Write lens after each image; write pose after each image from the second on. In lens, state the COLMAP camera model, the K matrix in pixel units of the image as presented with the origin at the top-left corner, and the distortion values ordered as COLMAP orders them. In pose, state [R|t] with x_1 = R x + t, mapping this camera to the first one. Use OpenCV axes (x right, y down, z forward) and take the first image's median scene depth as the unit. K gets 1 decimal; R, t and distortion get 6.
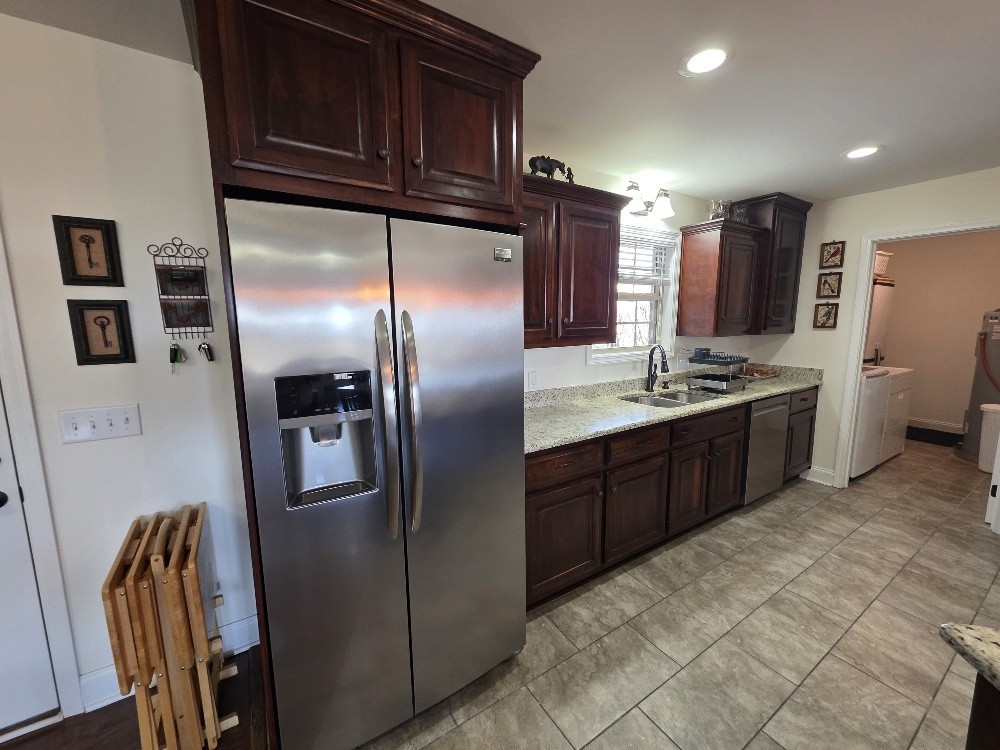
lens RADIAL K [[401.8, 0, 500.0], [0, 401.8, 375.0], [0, 0, 1]] dist [0.002940, 0.000232]
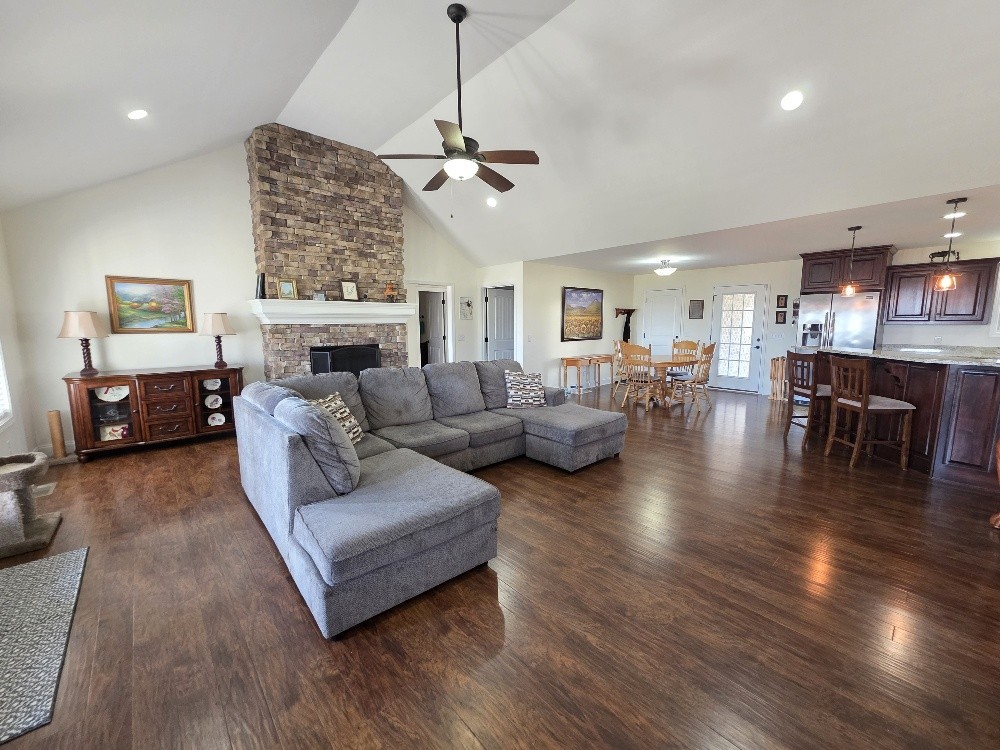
lens RADIAL K [[401.8, 0, 500.0], [0, 401.8, 375.0], [0, 0, 1]] dist [0.002940, 0.000232]
pose [[0.169529, 0.134461, -0.976309, 1.984085], [-0.132946, 0.984714, 0.112533, 0.291883], [0.976517, 0.110719, 0.184814, -1.897438]]
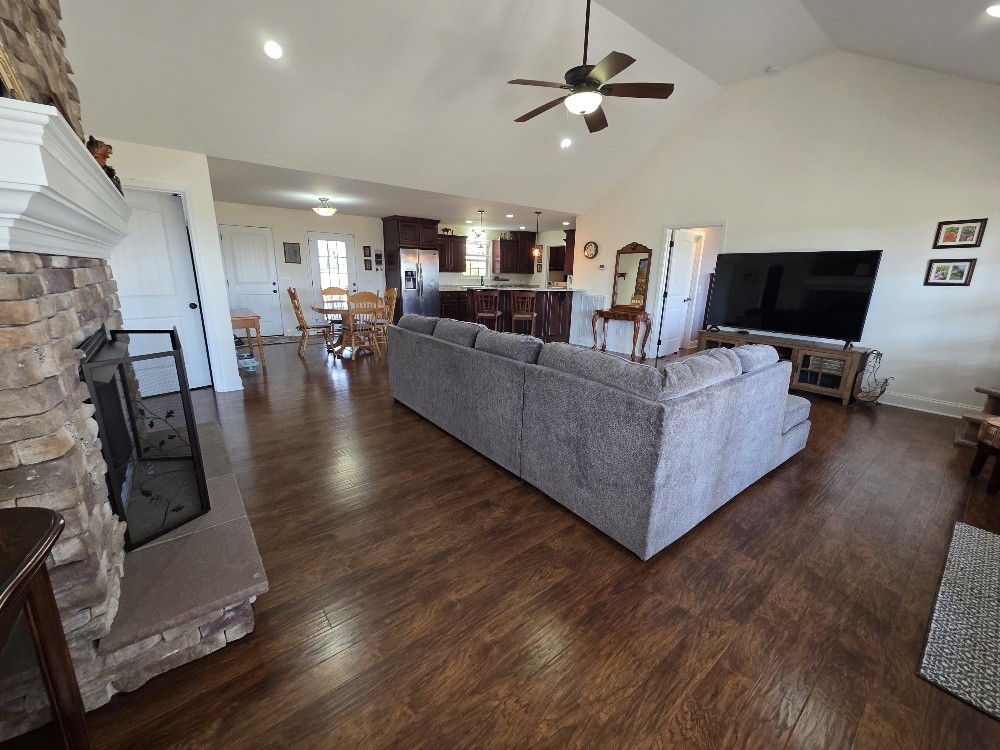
lens RADIAL K [[401.8, 0, 500.0], [0, 401.8, 375.0], [0, 0, 1]] dist [0.002940, 0.000232]
pose [[0.992697, -0.000087, 0.120637, 0.141541], [-0.013447, 0.993689, 0.111366, 0.495609], [-0.119885, -0.112175, 0.986430, -3.175660]]
